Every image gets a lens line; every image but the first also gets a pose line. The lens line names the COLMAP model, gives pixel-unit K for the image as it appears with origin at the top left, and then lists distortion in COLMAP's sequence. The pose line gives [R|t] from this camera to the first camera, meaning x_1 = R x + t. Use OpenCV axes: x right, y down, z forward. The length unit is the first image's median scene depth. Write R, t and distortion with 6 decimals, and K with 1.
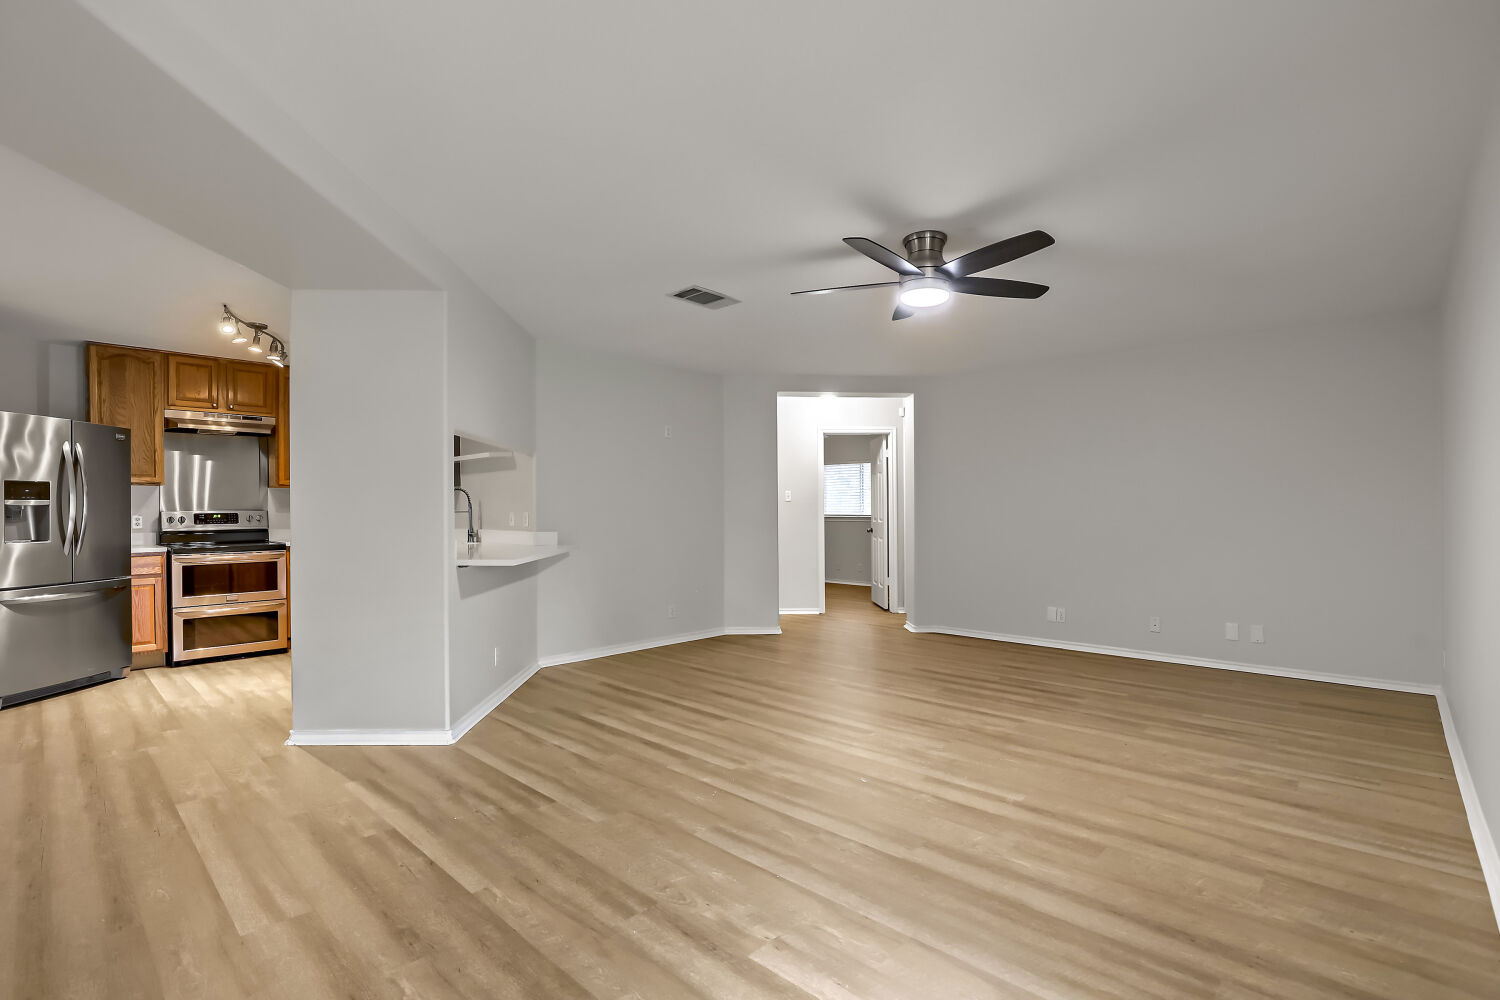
lens RADIAL K [[686.7, 0, 745.5], [0, 686.7, 504.2], [0, 0, 1]] dist [-0.016782, -0.000066]
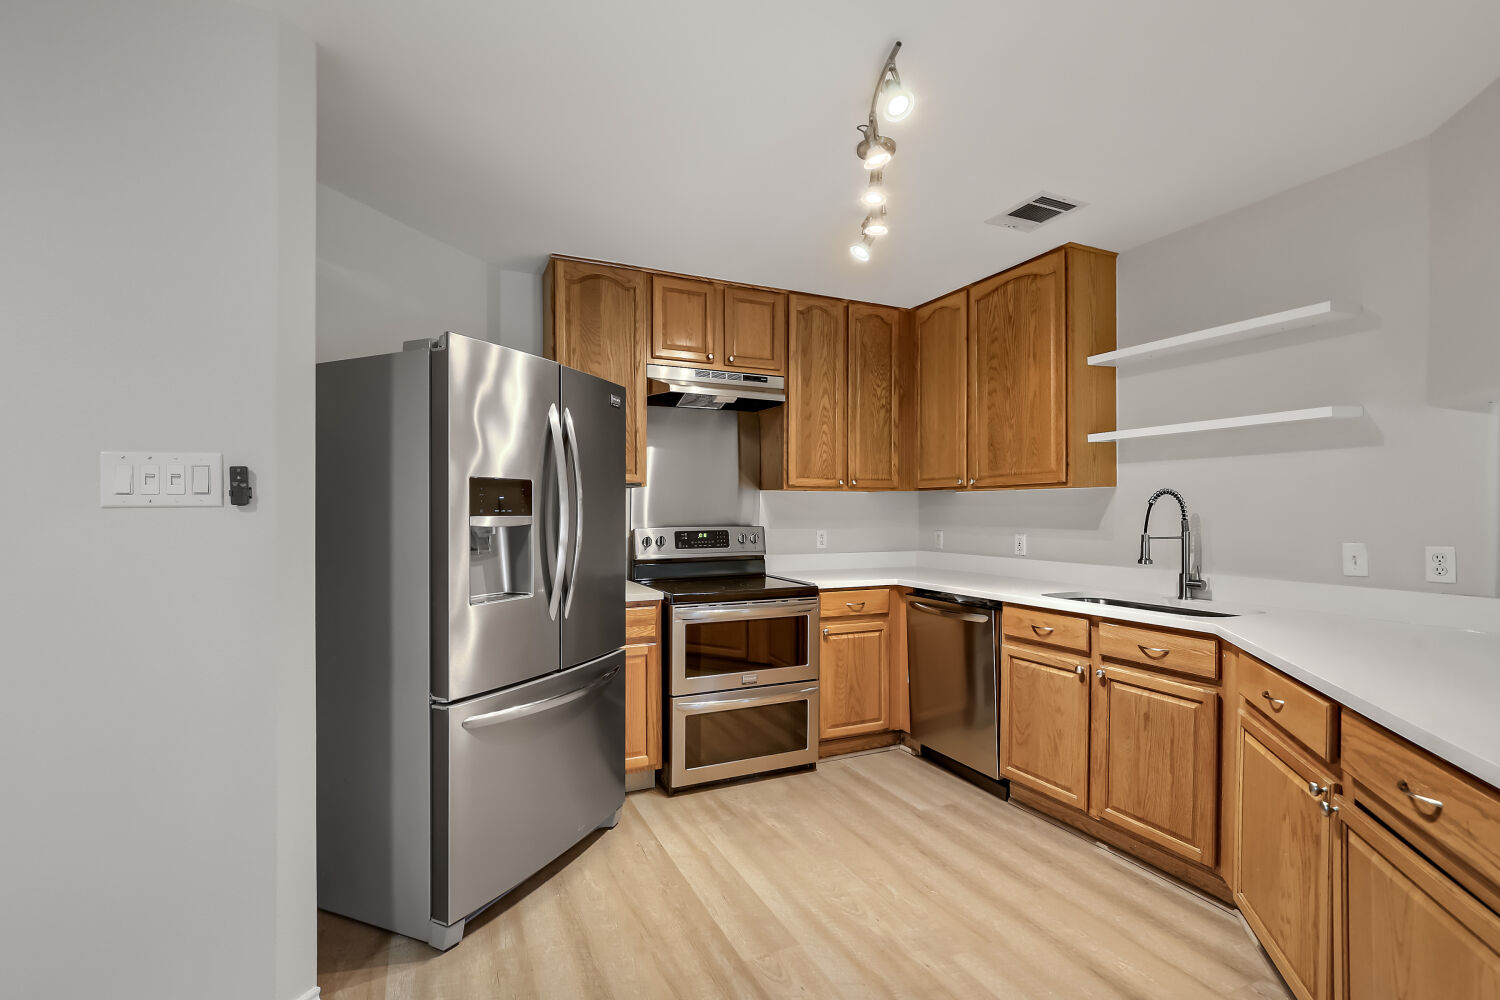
lens RADIAL K [[686.7, 0, 751.5], [0, 686.7, 506.7], [0, 0, 1]] dist [-0.016782, -0.000066]
pose [[0.931194, 0.003660, -0.364506, -0.554132], [-0.003685, 0.999993, 0.000627, -0.011150], [0.364505, 0.000760, 0.931201, 0.463647]]
